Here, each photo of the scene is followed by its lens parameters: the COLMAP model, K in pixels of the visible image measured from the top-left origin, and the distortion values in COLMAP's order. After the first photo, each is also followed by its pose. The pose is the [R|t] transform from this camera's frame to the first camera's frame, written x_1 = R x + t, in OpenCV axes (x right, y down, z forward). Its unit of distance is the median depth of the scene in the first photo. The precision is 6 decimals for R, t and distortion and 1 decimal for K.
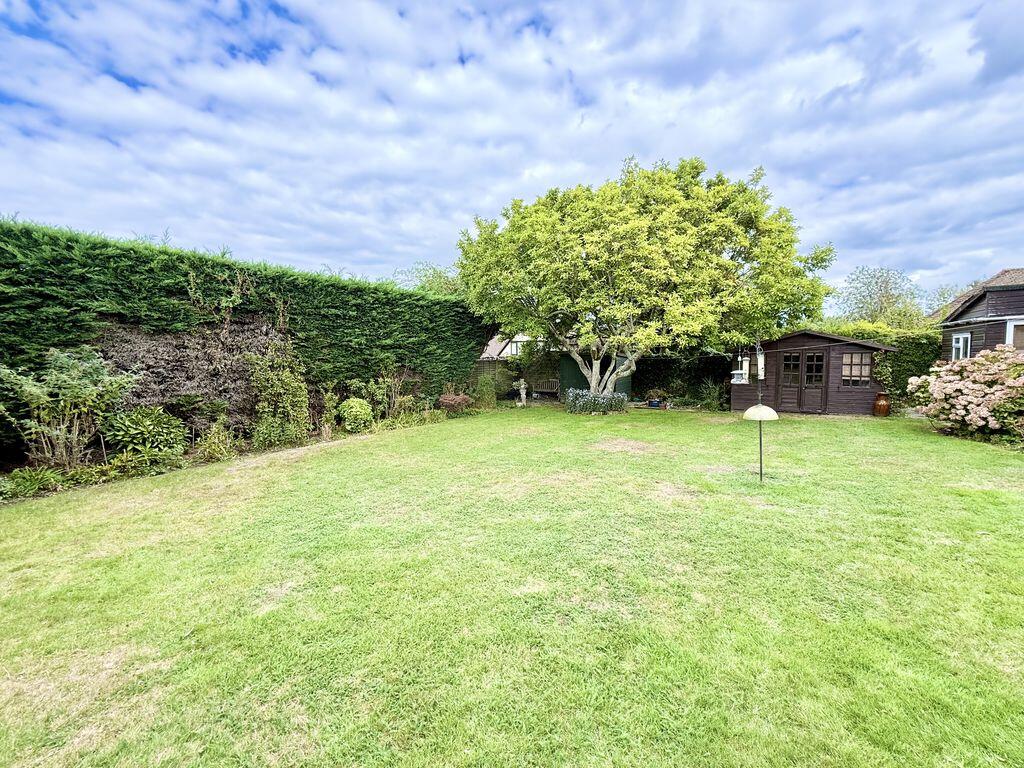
lens RADIAL K [[415.1, 0, 510.9], [0, 415.1, 386.0], [0, 0, 1]] dist [0.002409, -0.000041]
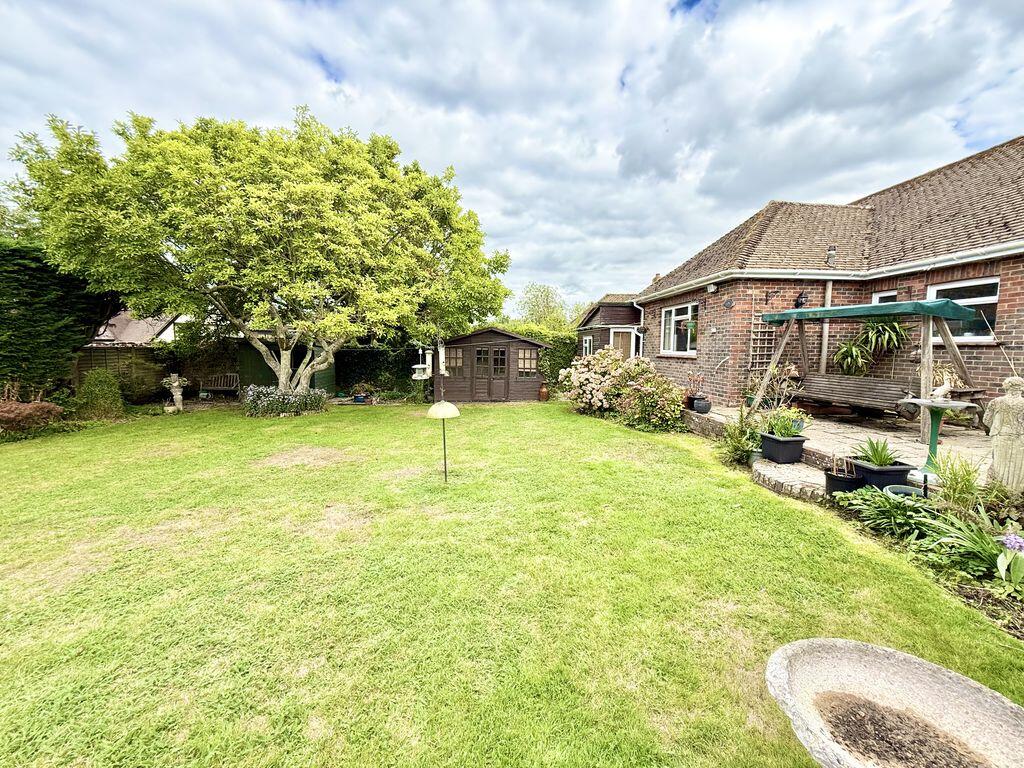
lens RADIAL K [[411.2, 0, 520.3], [0, 411.2, 382.1], [0, 0, 1]] dist [-0.001178, -0.000198]
pose [[0.787347, -0.025580, 0.615979, 0.094439], [0.018869, 0.999671, 0.017395, -0.005936], [-0.616221, -0.002073, 0.787570, 0.092371]]
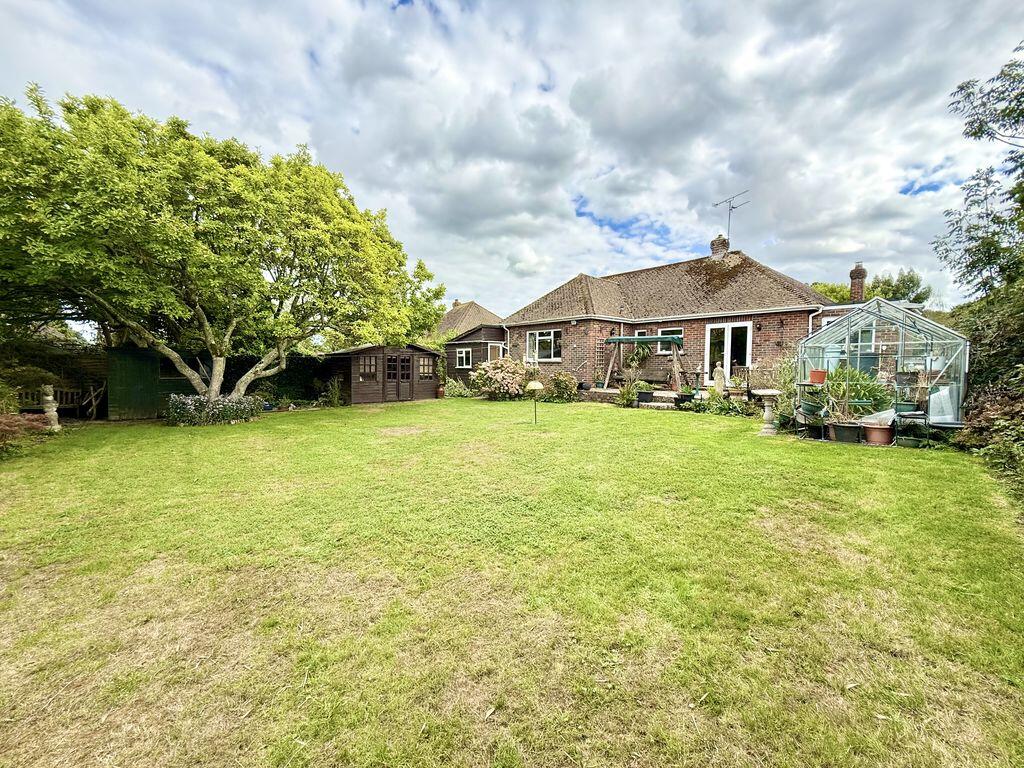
lens RADIAL K [[415.1, 0, 510.9], [0, 415.1, 386.0], [0, 0, 1]] dist [0.002409, -0.000041]
pose [[0.260586, -0.030340, 0.964974, -0.580867], [0.055410, 0.998329, 0.016426, 0.016628], [-0.963859, 0.049189, 0.261832, 0.342397]]
